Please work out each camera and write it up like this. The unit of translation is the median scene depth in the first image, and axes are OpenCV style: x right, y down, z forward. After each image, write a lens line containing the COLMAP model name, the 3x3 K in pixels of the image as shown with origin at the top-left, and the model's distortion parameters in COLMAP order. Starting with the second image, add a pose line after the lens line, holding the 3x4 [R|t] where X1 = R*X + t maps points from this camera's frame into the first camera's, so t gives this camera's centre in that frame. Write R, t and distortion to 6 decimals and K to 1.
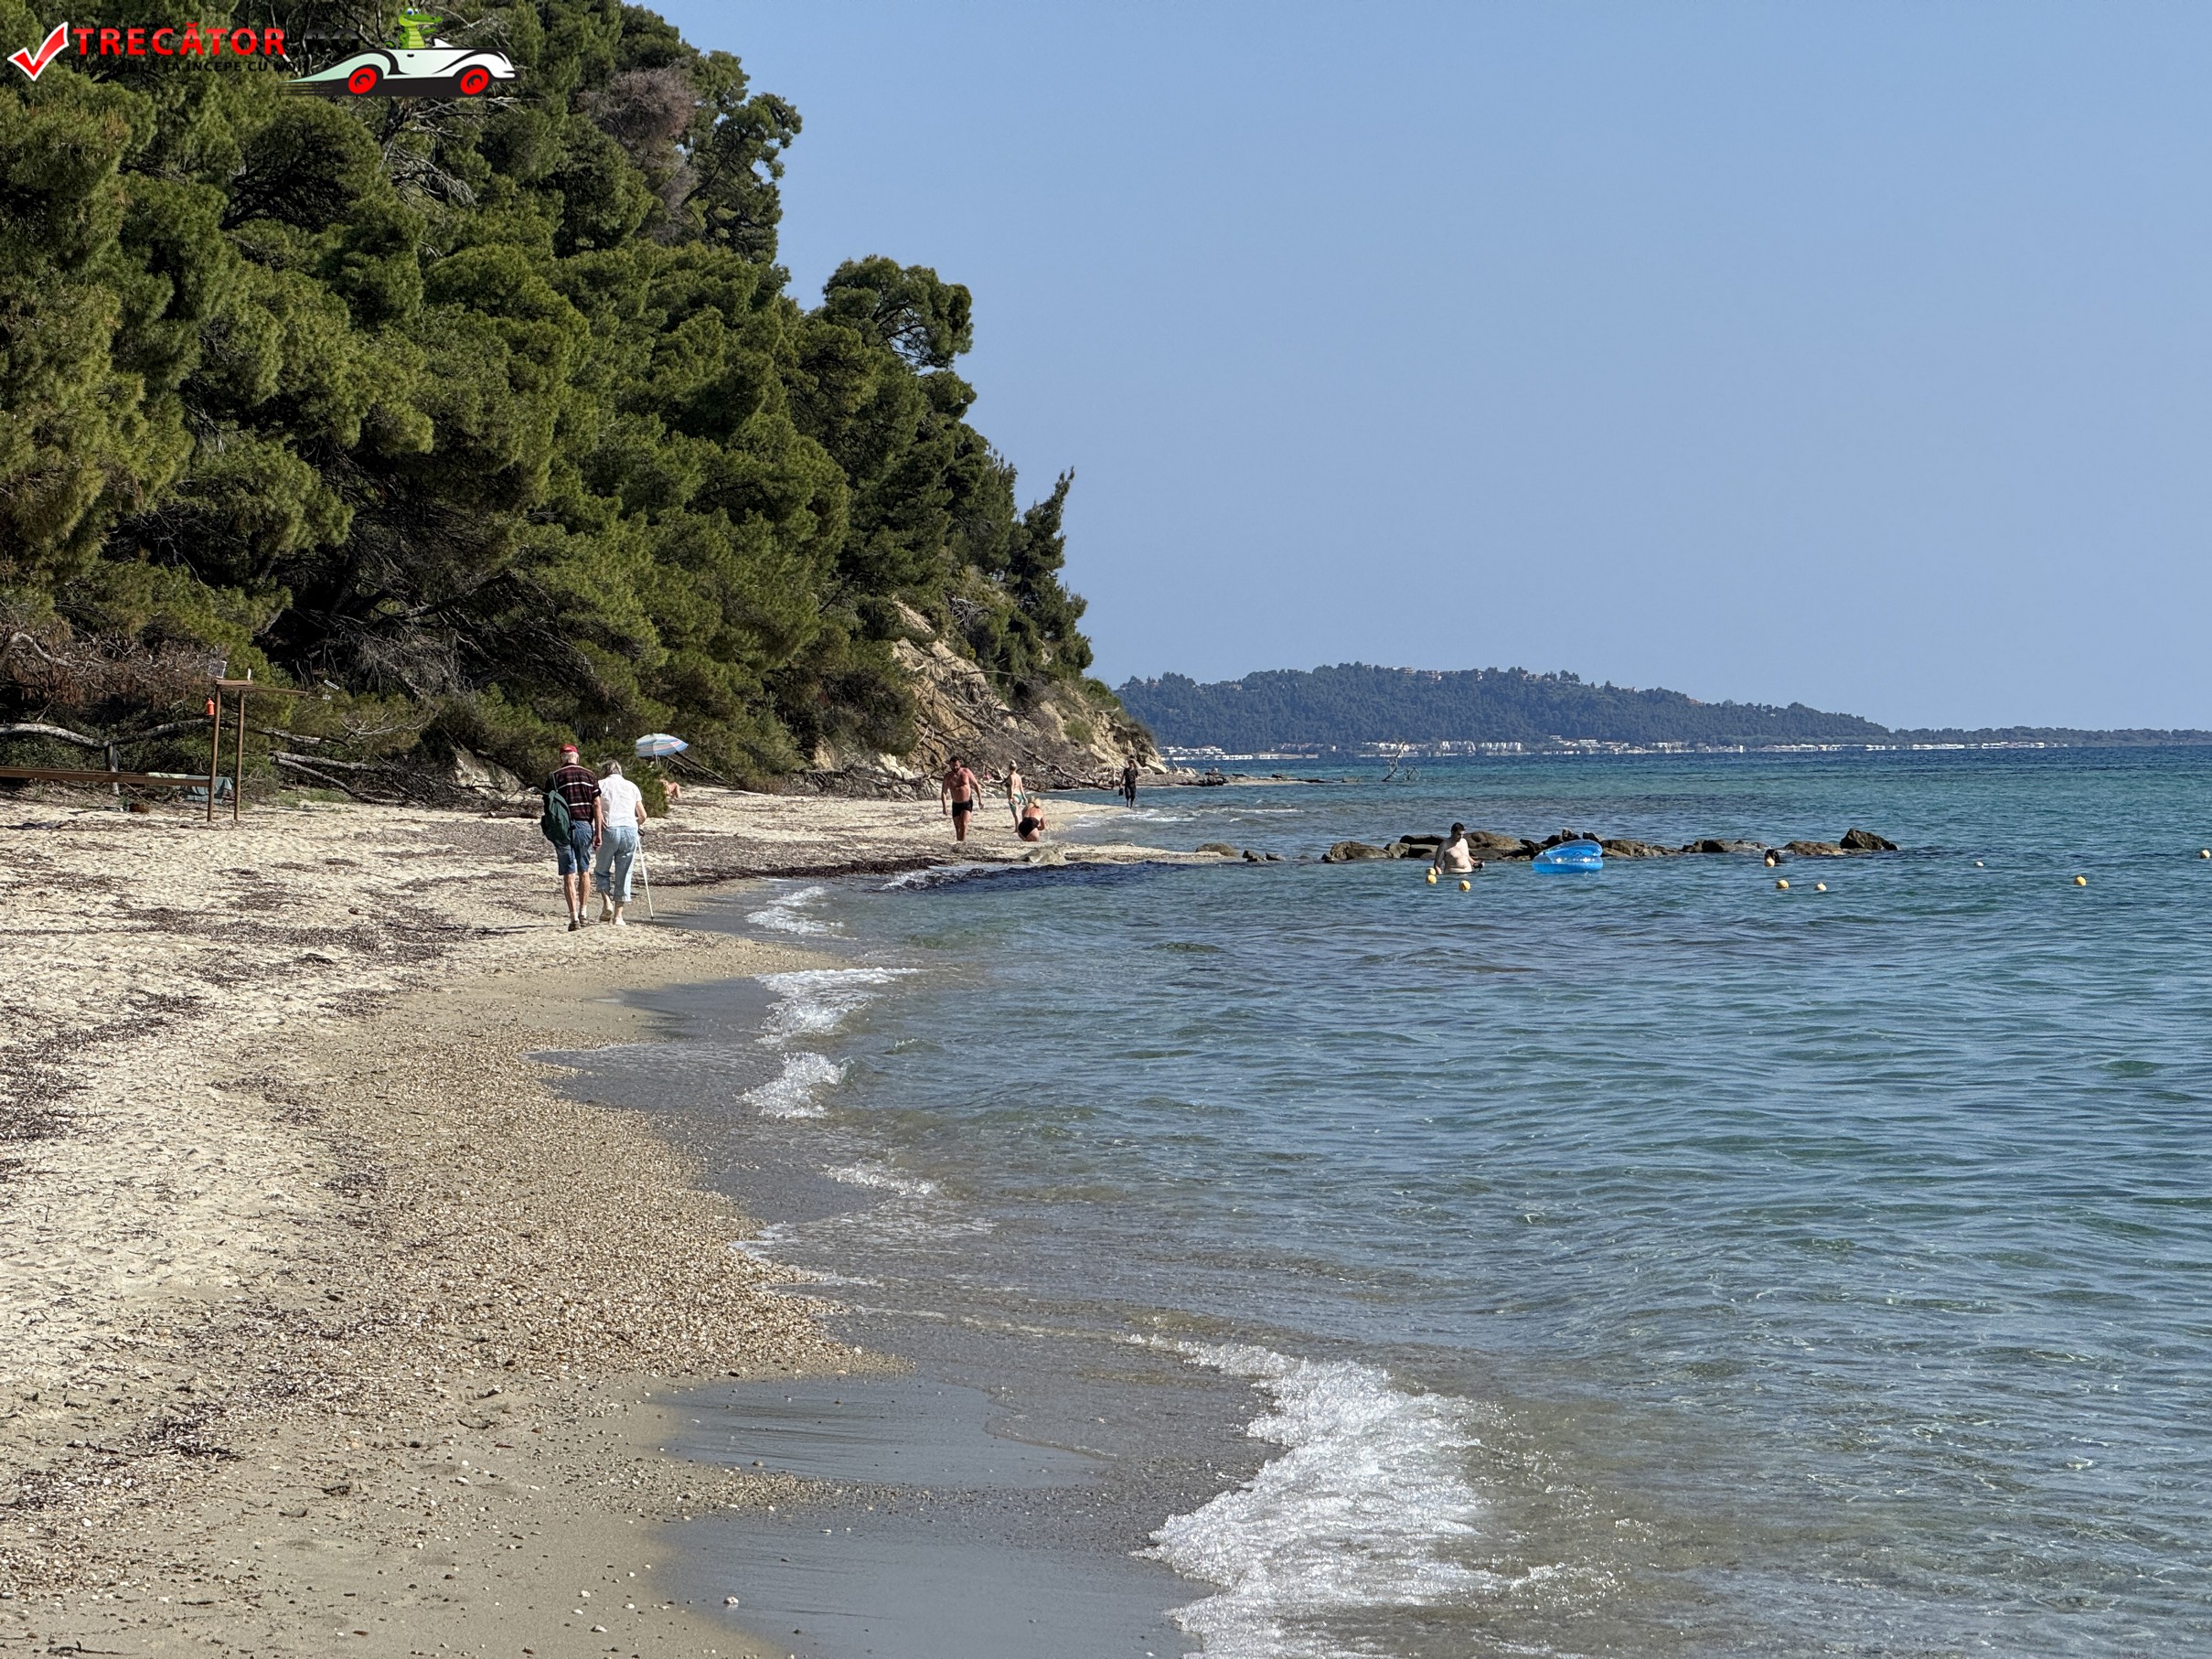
lens RADIAL K [[7628.2, 0, 1055.1], [0, 7628.2, 835.8], [0, 0, 1]] dist [0.219894, 1.320638]
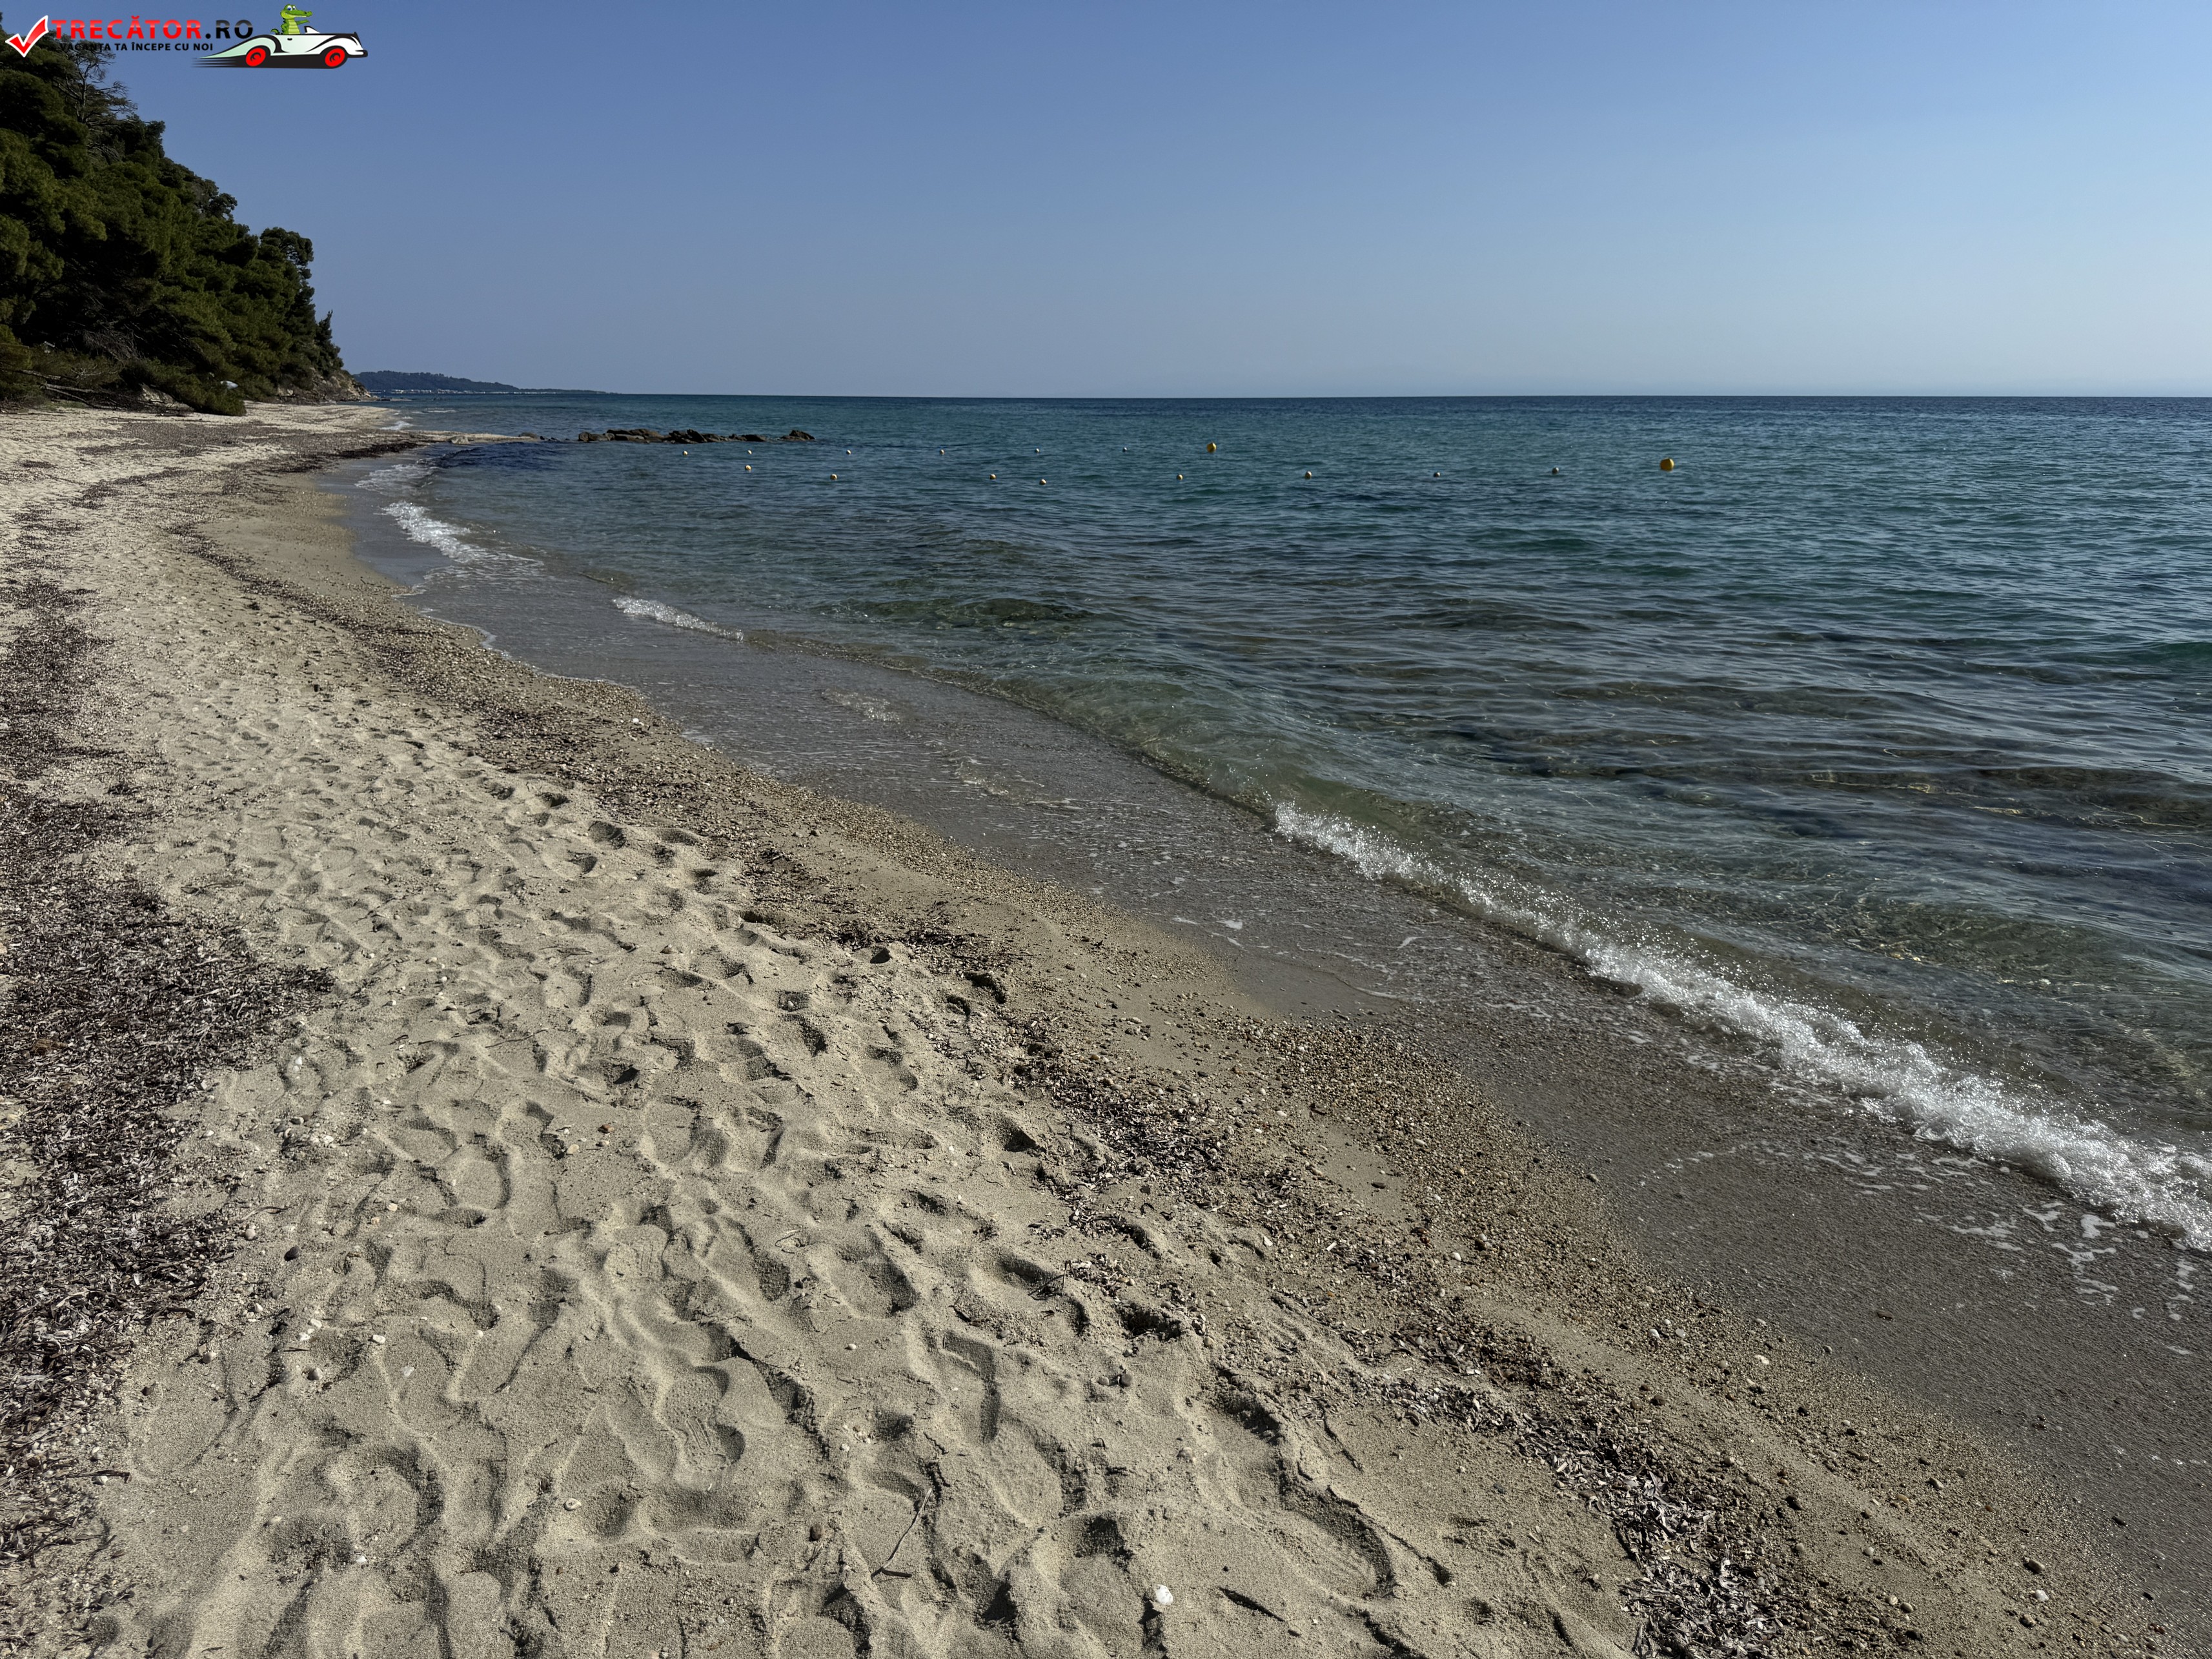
lens RADIAL K [[1538.1, 0, 1106.0], [0, 1538.1, 829.5], [0, 0, 1]] dist [-0.002925, -0.010815]
pose [[0.895057, -0.102715, 0.433962, -0.026302], [-0.013572, 0.966388, 0.256728, -0.003414], [-0.445746, -0.235676, 0.863578, 0.362721]]
